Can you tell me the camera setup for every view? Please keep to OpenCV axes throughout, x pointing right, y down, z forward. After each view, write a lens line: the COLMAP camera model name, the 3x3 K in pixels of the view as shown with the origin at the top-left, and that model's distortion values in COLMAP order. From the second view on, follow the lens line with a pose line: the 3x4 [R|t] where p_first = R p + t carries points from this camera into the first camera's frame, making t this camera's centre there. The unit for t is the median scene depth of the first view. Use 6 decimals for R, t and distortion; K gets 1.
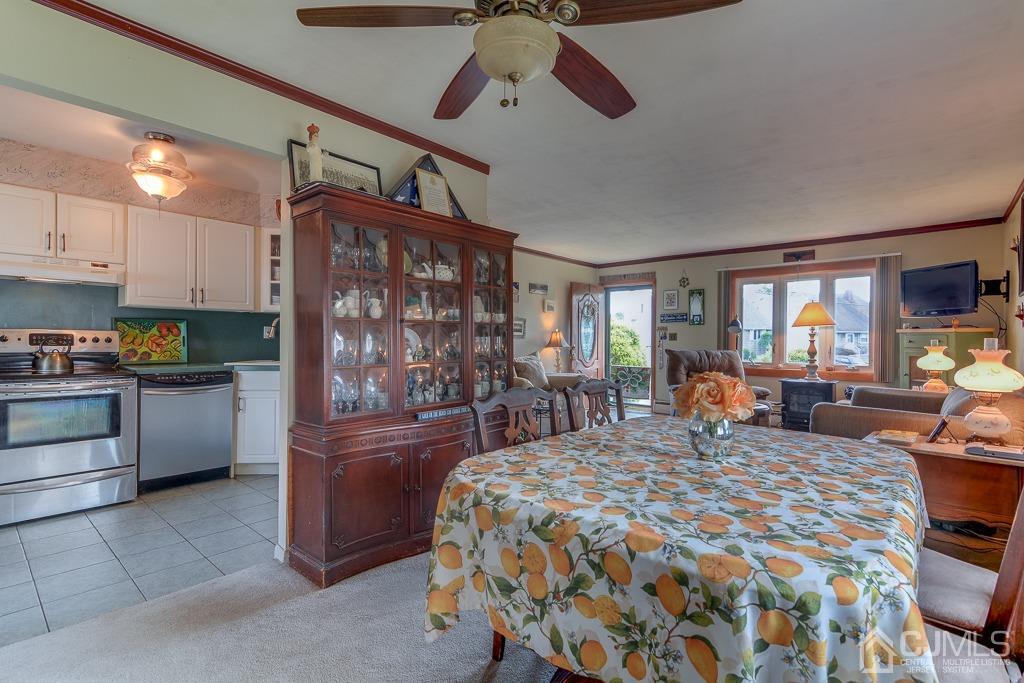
lens RADIAL K [[490.7, 0, 512.0], [0, 490.7, 341.5], [0, 0, 1]] dist [0.005403, 0.000415]
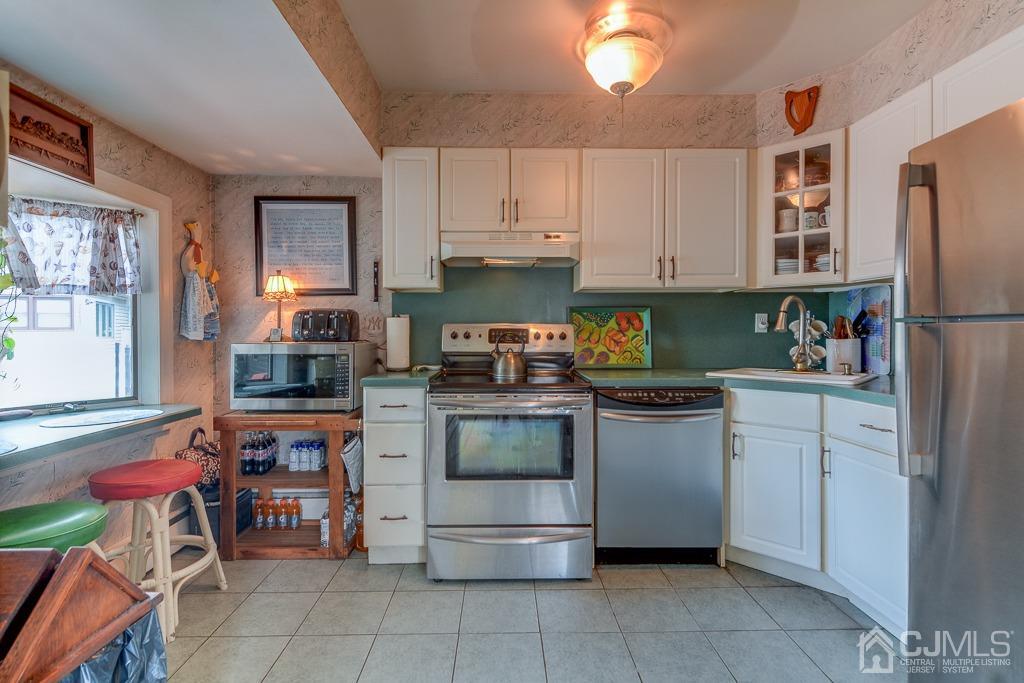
lens RADIAL K [[507.9, 0, 510.7], [0, 507.9, 334.7], [0, 0, 1]] dist [0.003428, -0.000130]
pose [[0.684758, -0.006202, -0.728744, -0.205992], [0.002829, 0.999979, -0.005852, -0.000746], [0.728765, 0.001945, 0.684761, 0.274110]]
